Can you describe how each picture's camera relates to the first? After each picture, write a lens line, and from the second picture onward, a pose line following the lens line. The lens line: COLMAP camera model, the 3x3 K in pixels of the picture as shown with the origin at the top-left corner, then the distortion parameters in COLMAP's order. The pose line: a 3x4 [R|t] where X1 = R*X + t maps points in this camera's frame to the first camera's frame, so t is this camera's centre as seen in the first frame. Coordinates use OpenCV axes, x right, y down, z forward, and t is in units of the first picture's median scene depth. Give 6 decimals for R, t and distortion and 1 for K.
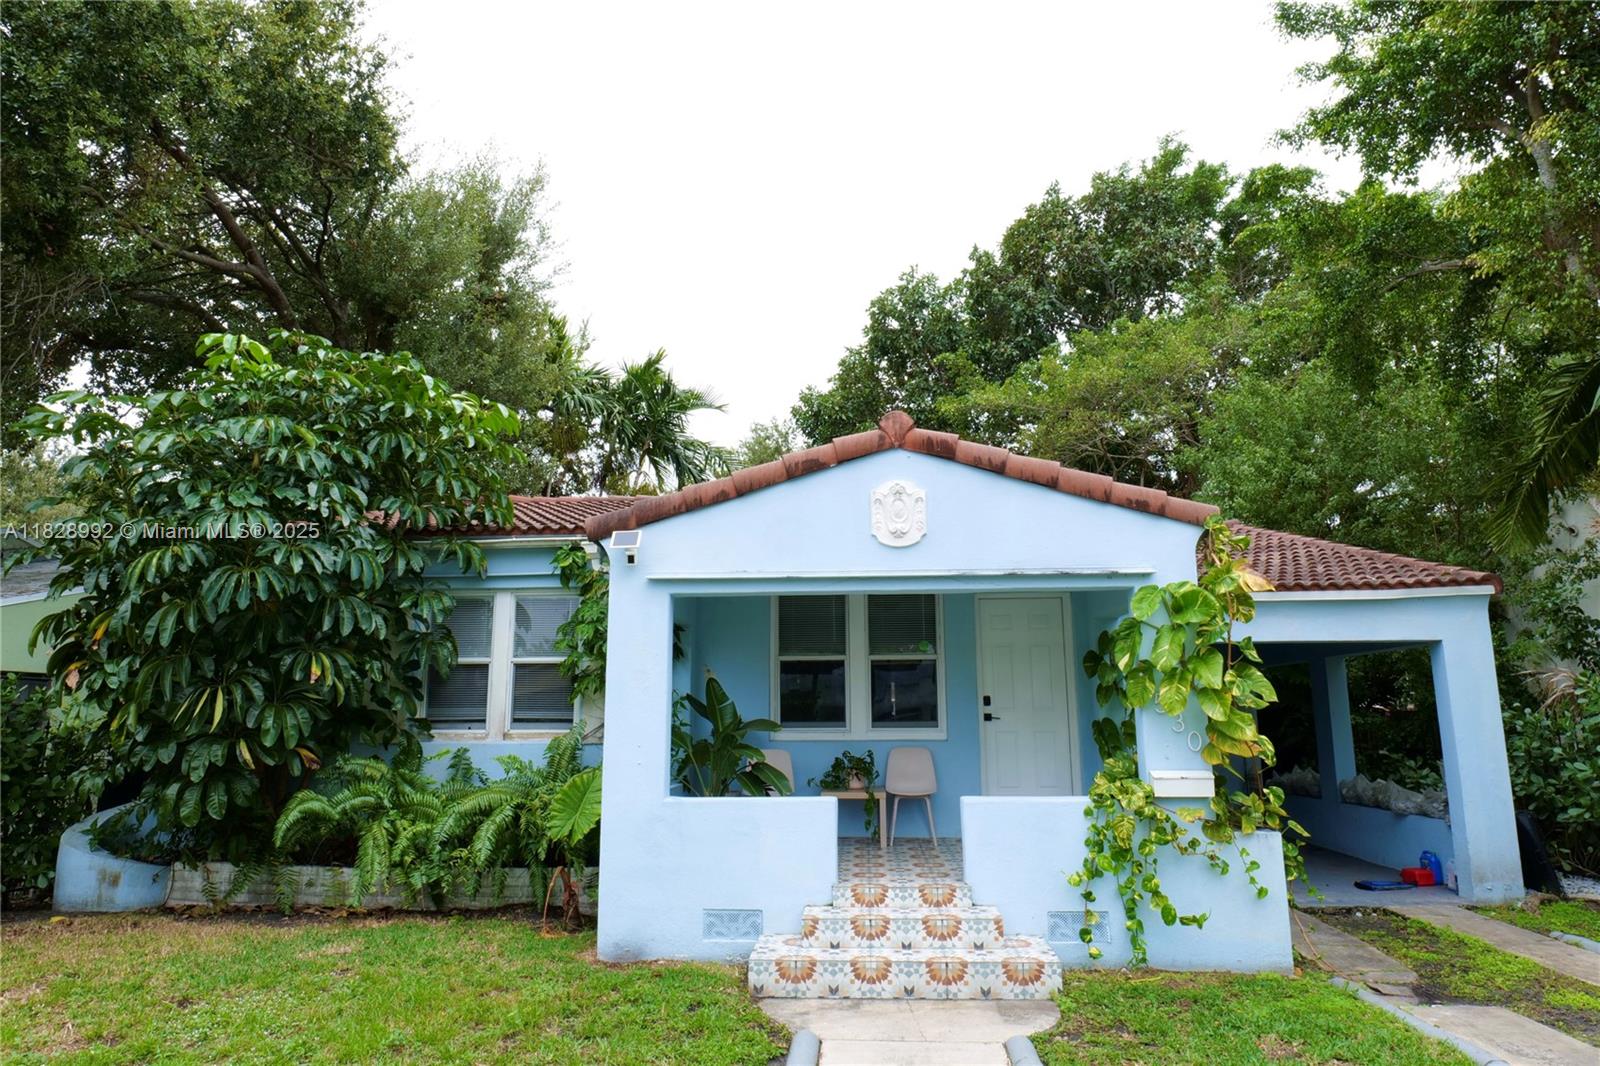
lens RADIAL K [[960.7, 0, 796.9], [0, 960.7, 538.5], [0, 0, 1]] dist [-0.018296, 0.002969]
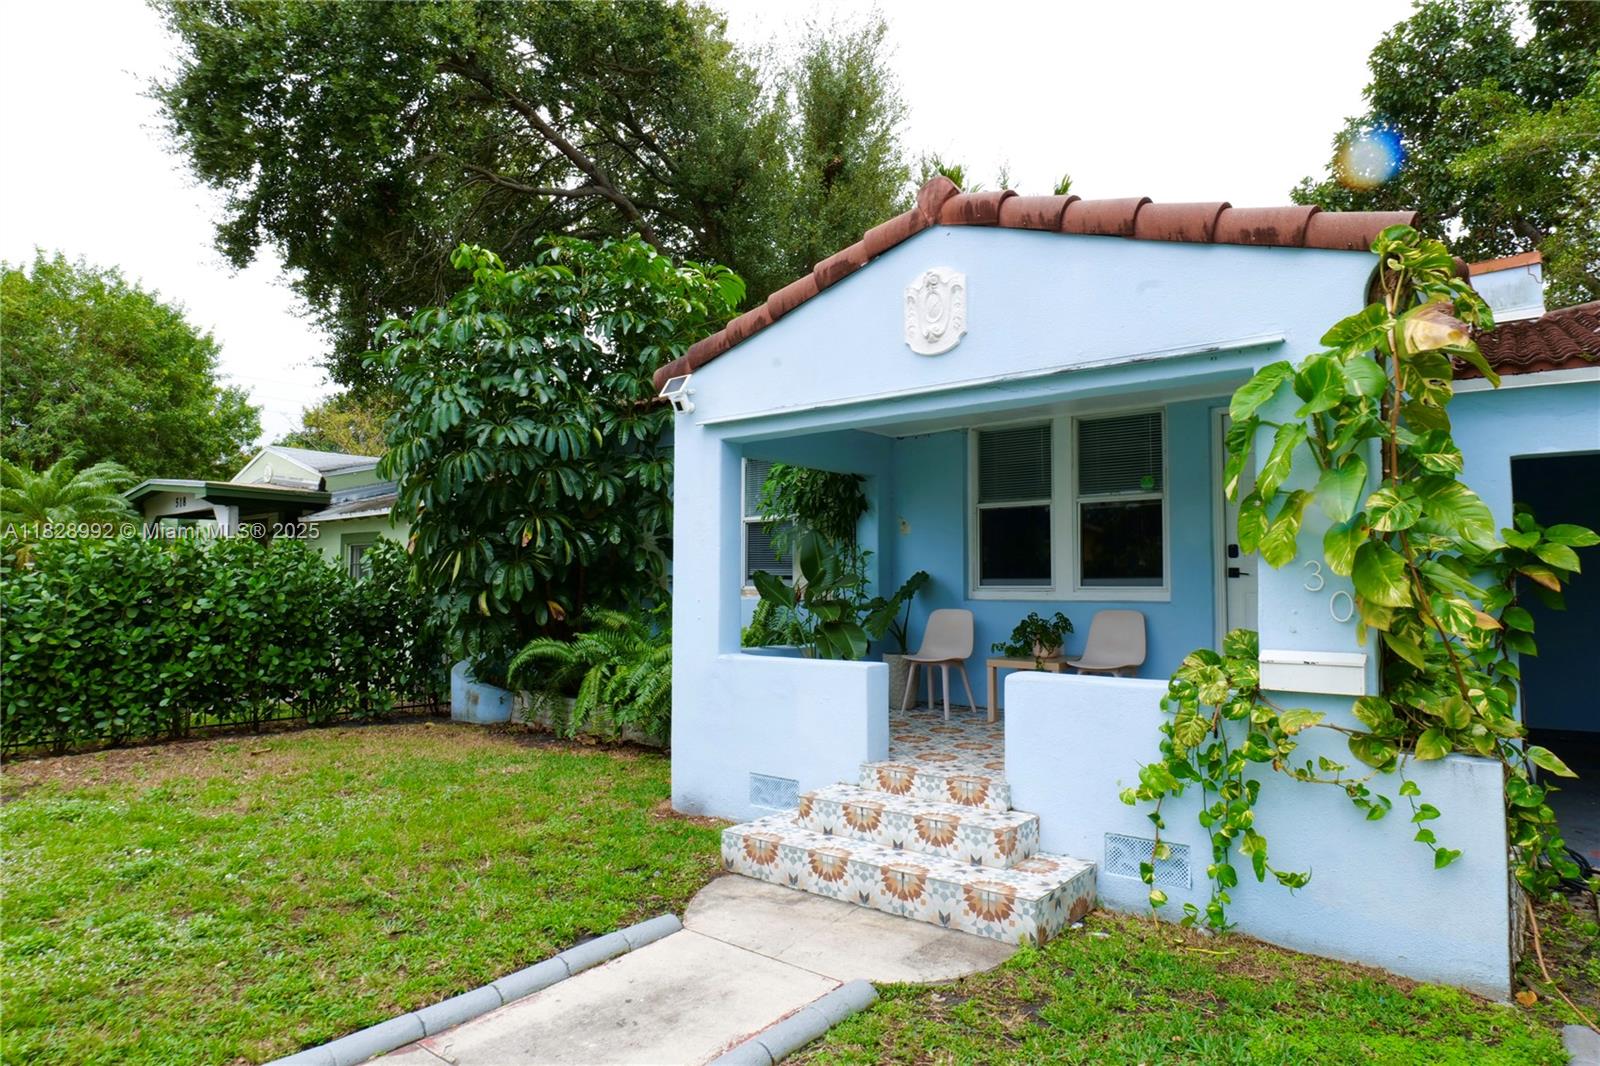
lens RADIAL K [[932.8, 0, 795.4], [0, 932.8, 538.0], [0, 0, 1]] dist [-0.023891, 0.010117]
pose [[0.820281, -0.024387, -0.571441, 0.463319], [0.103284, 0.988982, 0.106054, 0.067105], [0.562558, -0.146015, 0.813762, 0.315425]]
